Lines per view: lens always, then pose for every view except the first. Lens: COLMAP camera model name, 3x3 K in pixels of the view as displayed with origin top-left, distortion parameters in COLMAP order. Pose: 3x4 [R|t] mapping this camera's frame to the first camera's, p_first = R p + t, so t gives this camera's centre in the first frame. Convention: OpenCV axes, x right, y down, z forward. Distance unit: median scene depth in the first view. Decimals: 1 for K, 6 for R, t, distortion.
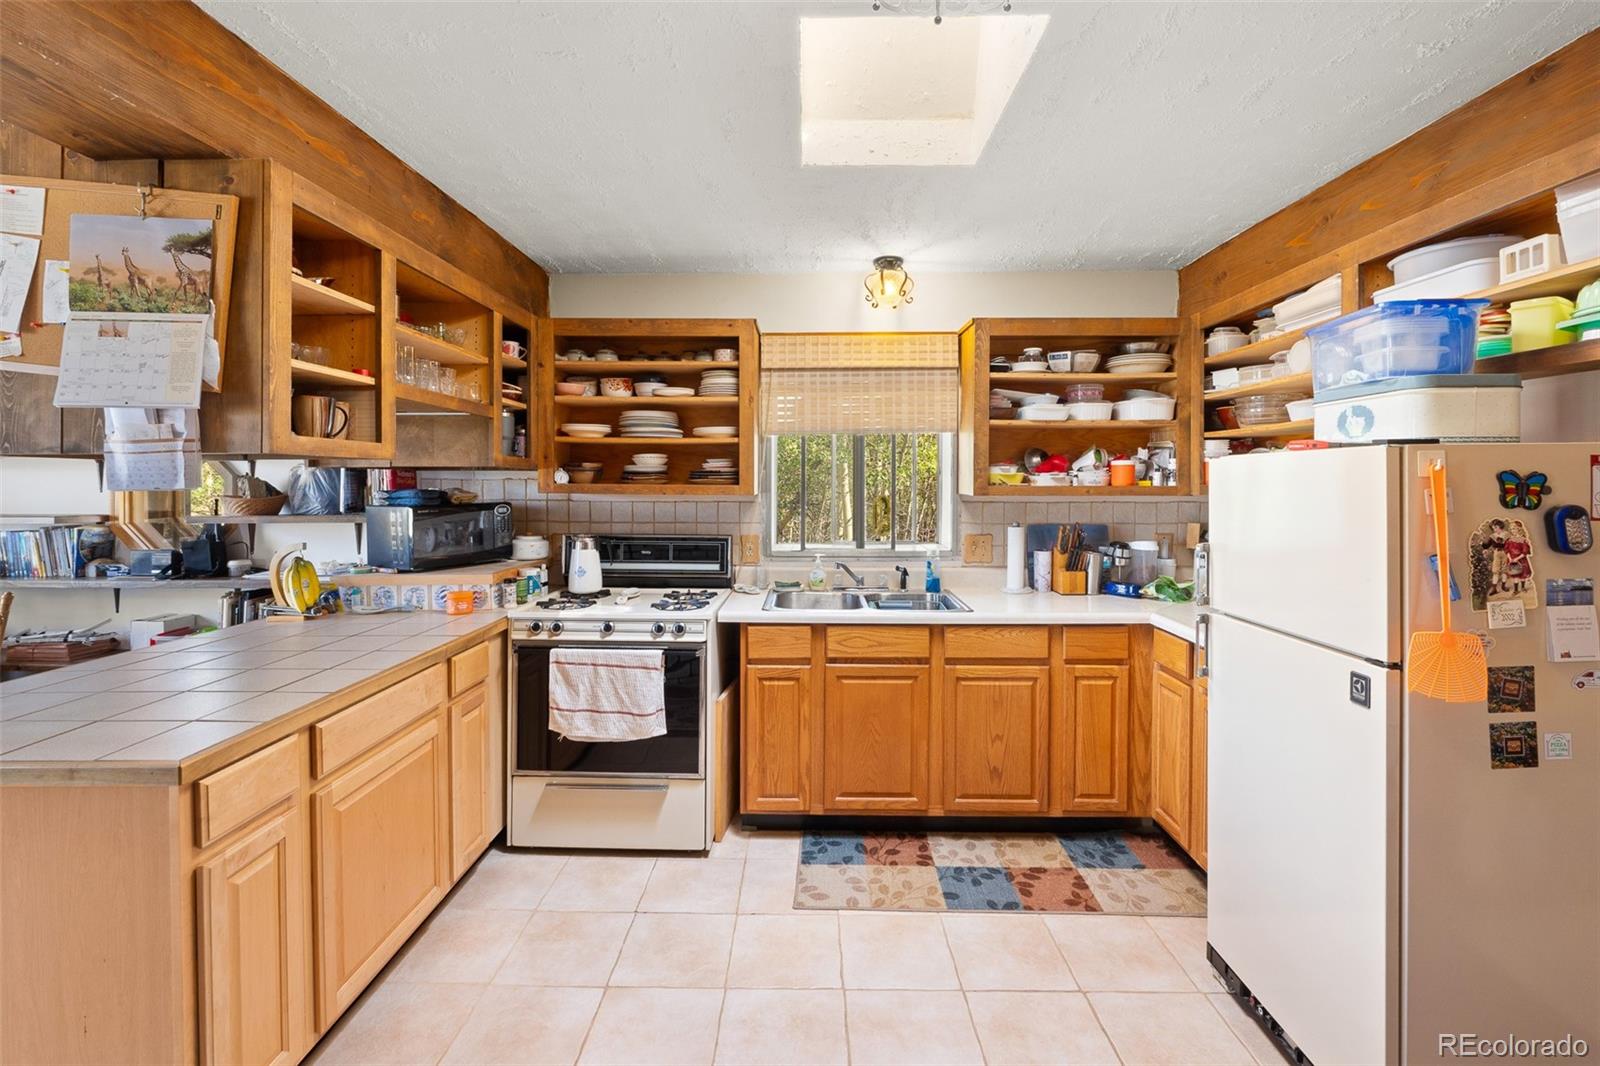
lens RADIAL K [[684.6, 0, 803.0], [0, 684.6, 488.0], [0, 0, 1]] dist [-0.005169, -0.000743]
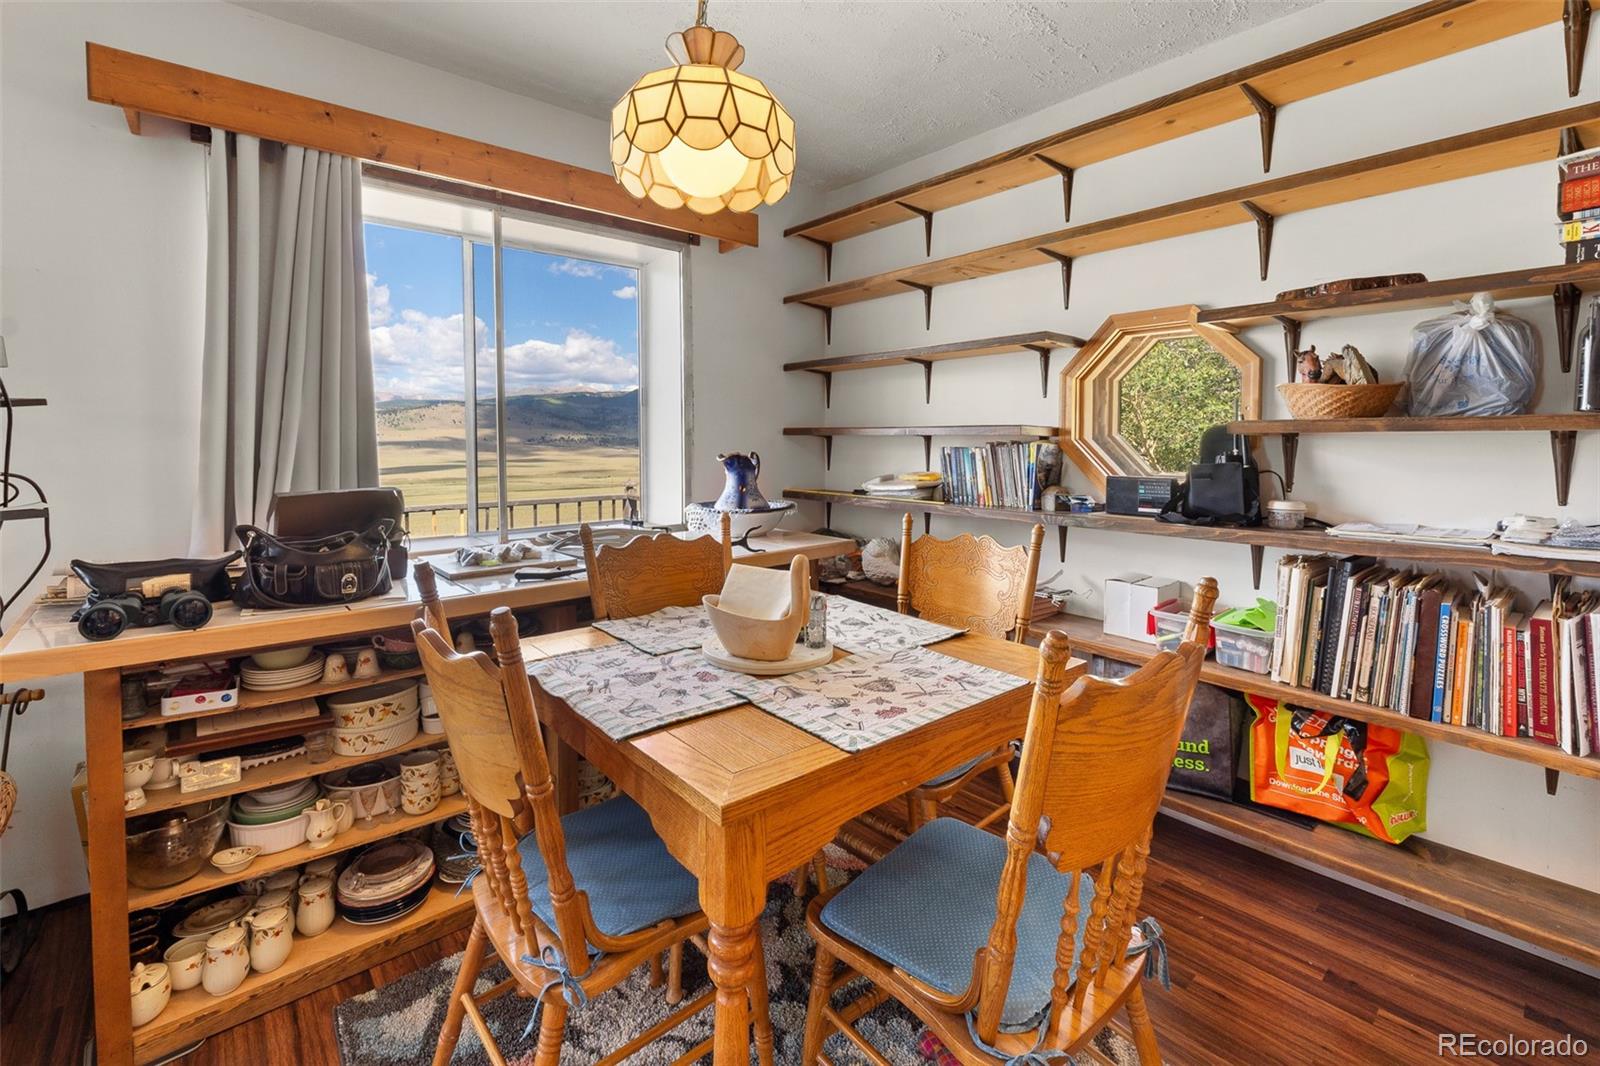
lens RADIAL K [[699.4, 0, 793.9], [0, 699.4, 463.3], [0, 0, 1]] dist [-0.007329, -0.000046]
pose [[0.659661, 0.026668, -0.751090, -0.803727], [-0.009627, 0.999588, 0.027036, 0.075859], [0.751502, -0.010604, 0.659646, 0.365917]]
